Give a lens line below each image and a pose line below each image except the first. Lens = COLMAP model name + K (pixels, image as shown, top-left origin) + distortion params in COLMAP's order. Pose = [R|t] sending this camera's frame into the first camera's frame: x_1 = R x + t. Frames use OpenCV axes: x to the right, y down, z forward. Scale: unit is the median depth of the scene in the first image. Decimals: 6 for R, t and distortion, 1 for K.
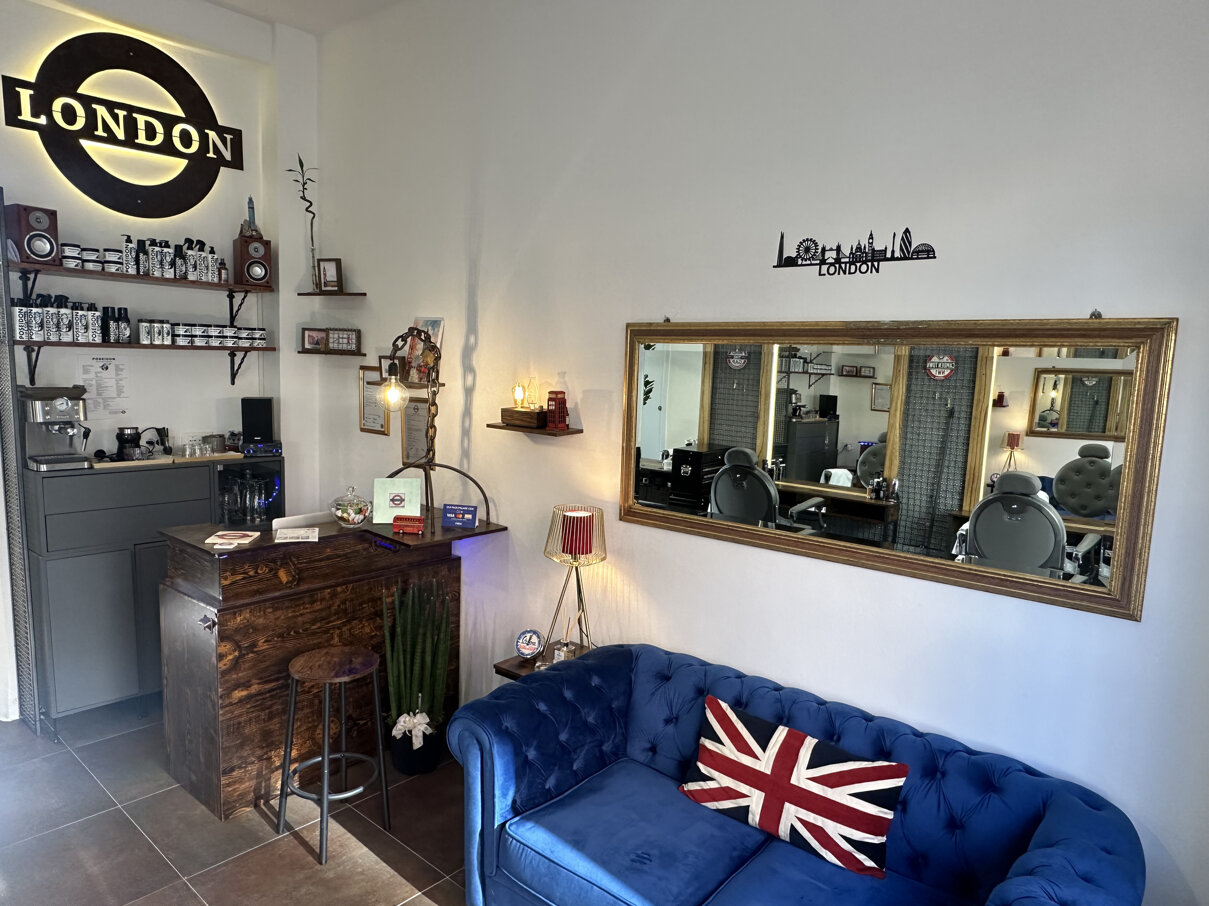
lens RADIAL K [[780.8, 0, 601.7], [0, 780.8, 454.6], [0, 0, 1]] dist [-0.004959, 0.001040]
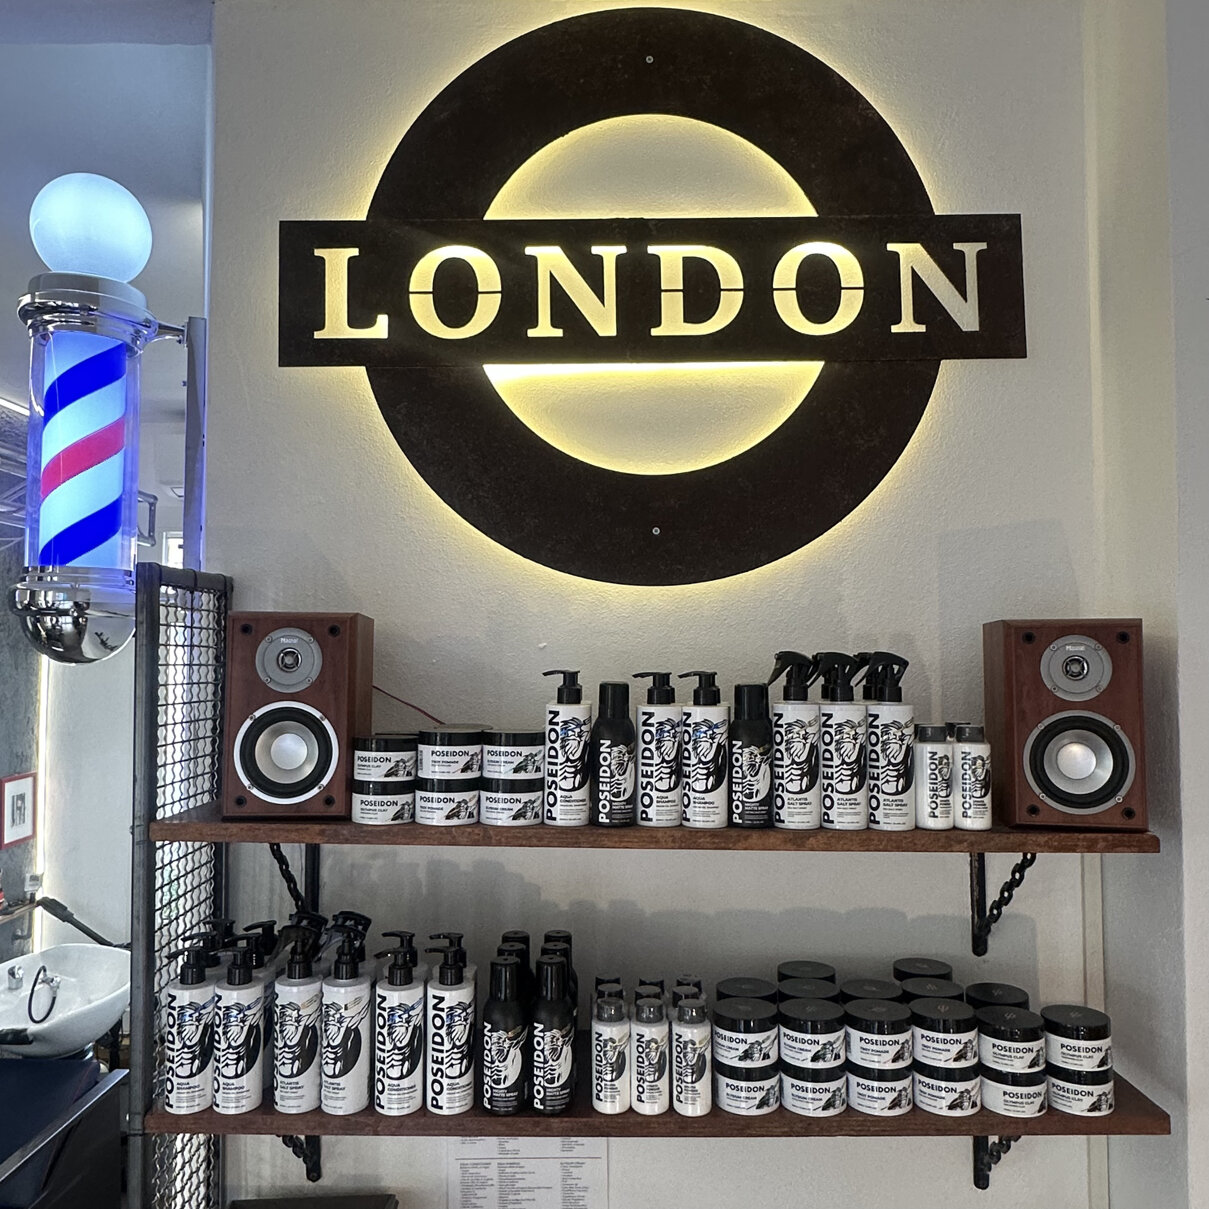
lens RADIAL K [[1013.5, 0, 603.2], [0, 1013.5, 601.3], [0, 0, 1]] dist [0.005413, 0.007648]
pose [[0.646332, -0.074191, -0.759441, -0.330513], [-0.069833, 0.985334, -0.155691, -0.243825], [0.759854, 0.153662, 0.631672, 0.763913]]
